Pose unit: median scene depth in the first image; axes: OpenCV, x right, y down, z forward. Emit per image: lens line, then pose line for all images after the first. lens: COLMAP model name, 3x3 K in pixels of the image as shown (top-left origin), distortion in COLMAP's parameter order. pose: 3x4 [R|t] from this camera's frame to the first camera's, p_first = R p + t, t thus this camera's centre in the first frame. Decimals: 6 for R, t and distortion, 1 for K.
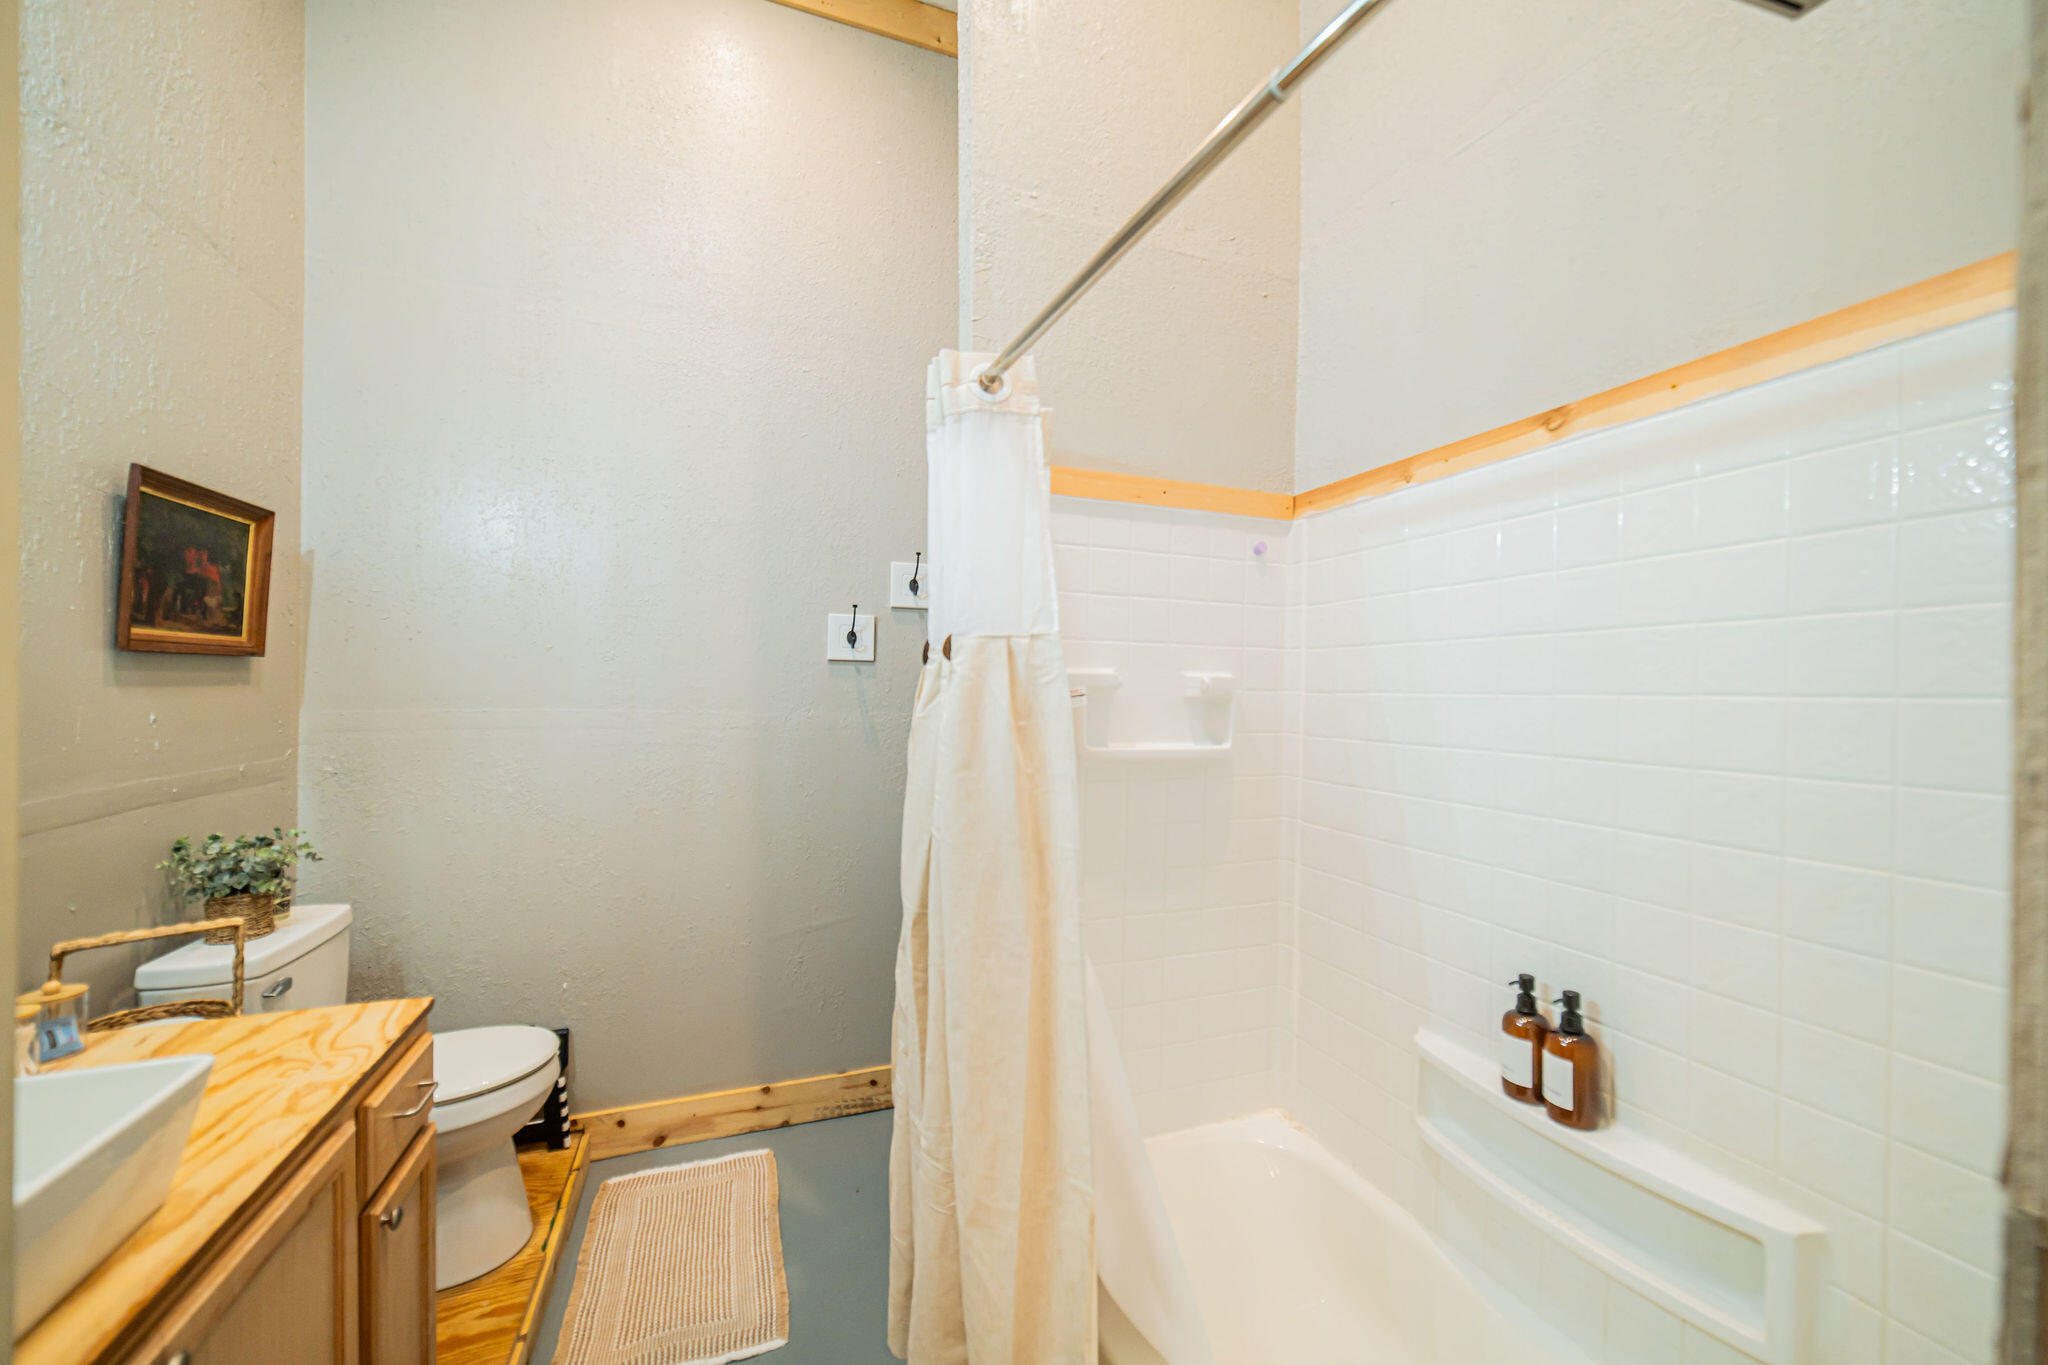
lens RADIAL K [[804.7, 0, 1023.6], [0, 804.7, 689.7], [0, 0, 1]] dist [0.000816, 0.000253]
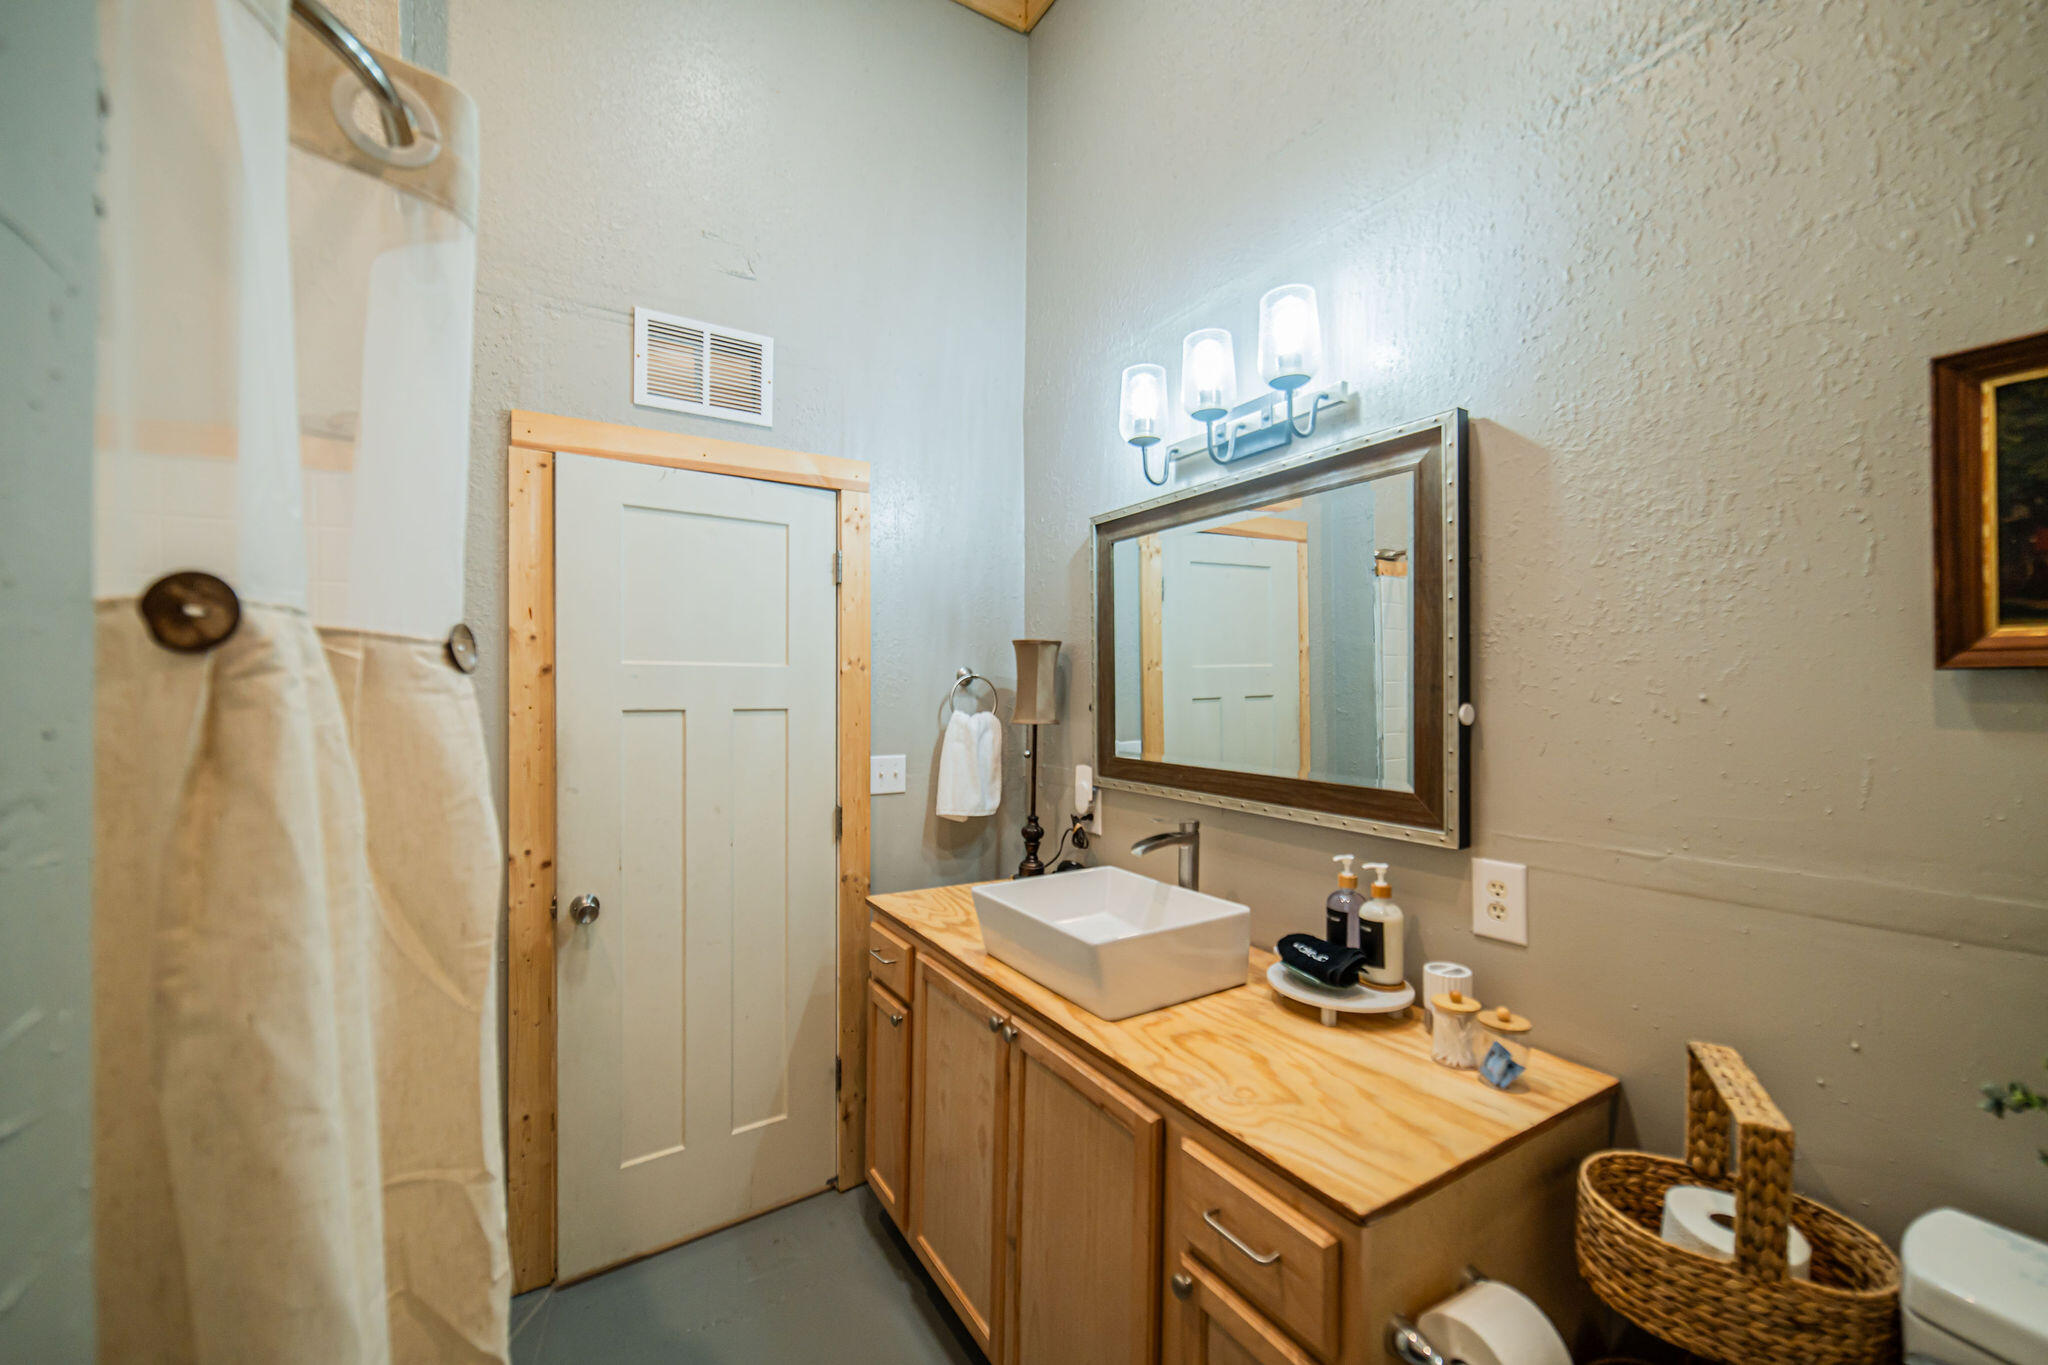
lens RADIAL K [[804.7, 0, 1023.6], [0, 804.7, 689.7], [0, 0, 1]] dist [0.000816, 0.000253]
pose [[-0.979971, -0.010698, -0.198852, -0.347952], [-0.010713, 0.999942, -0.000996, -0.027545], [0.198851, 0.001154, -0.980029, 1.603918]]
